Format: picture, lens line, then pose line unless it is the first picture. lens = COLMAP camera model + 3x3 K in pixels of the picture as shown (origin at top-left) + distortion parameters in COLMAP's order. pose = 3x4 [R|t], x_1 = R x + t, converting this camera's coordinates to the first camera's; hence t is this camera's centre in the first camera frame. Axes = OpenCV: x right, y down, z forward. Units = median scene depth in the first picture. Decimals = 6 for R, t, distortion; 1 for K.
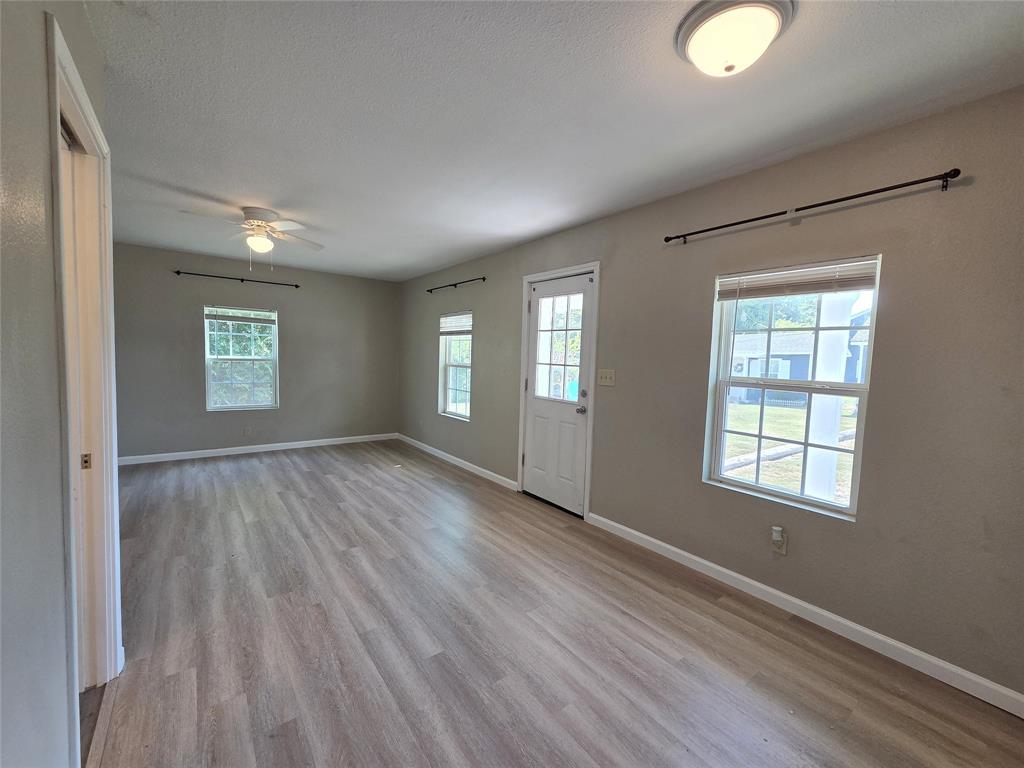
lens RADIAL K [[419.2, 0, 513.9], [0, 419.2, 381.4], [0, 0, 1]] dist [0.001994, -0.000117]
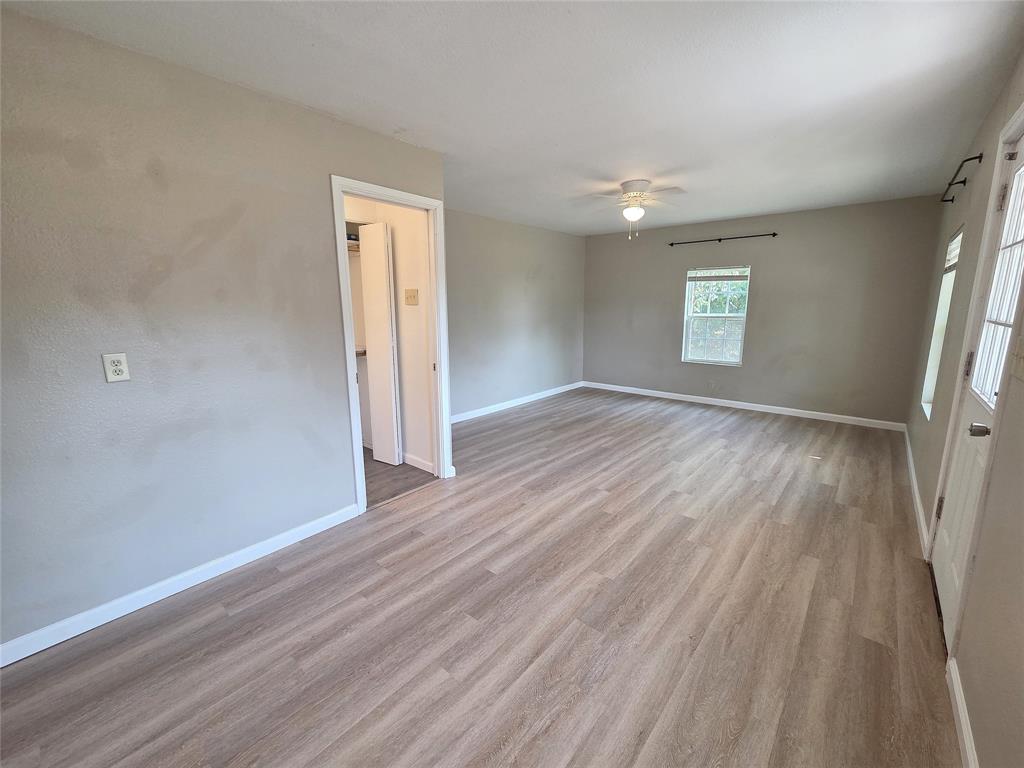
lens RADIAL K [[419.2, 0, 513.9], [0, 419.2, 381.4], [0, 0, 1]] dist [0.001994, -0.000117]
pose [[0.203077, 0.143344, -0.968614, 0.566992], [-0.049185, 0.989471, 0.136119, -0.019000], [0.977927, 0.019999, 0.207989, 0.527956]]
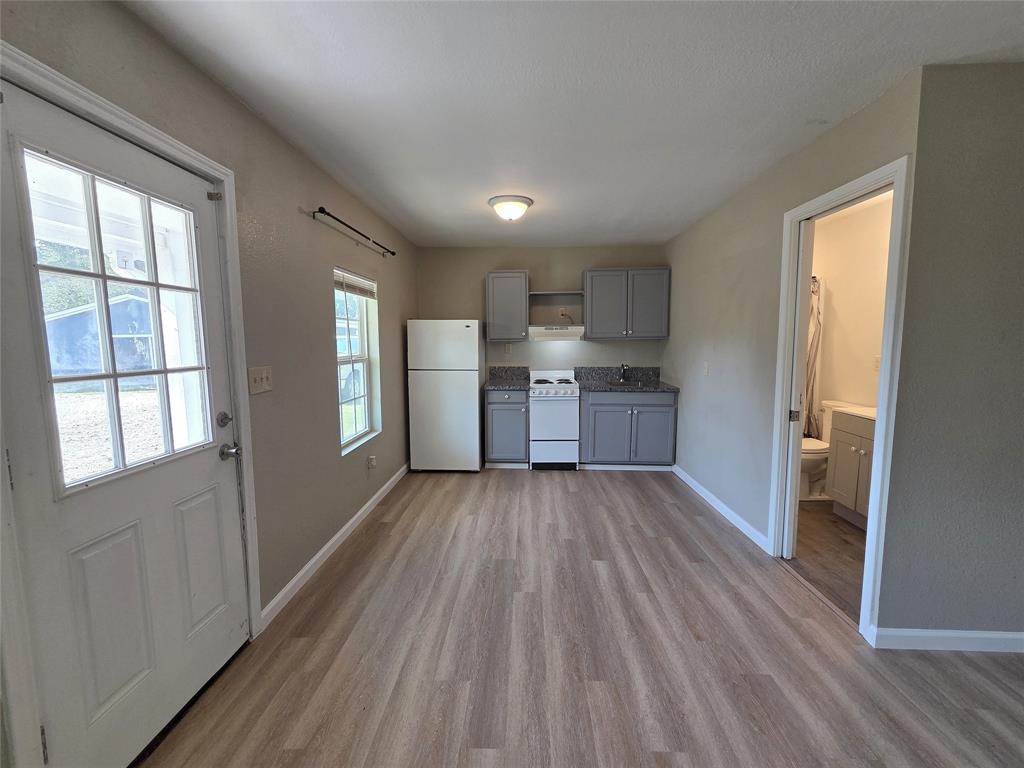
lens RADIAL K [[419.2, 0, 513.9], [0, 419.2, 381.4], [0, 0, 1]] dist [0.001994, -0.000117]
pose [[-0.773747, -0.087974, 0.627356, -0.511603], [0.026072, 0.985049, 0.170289, -0.114615], [-0.632958, 0.148117, -0.759886, 1.394702]]
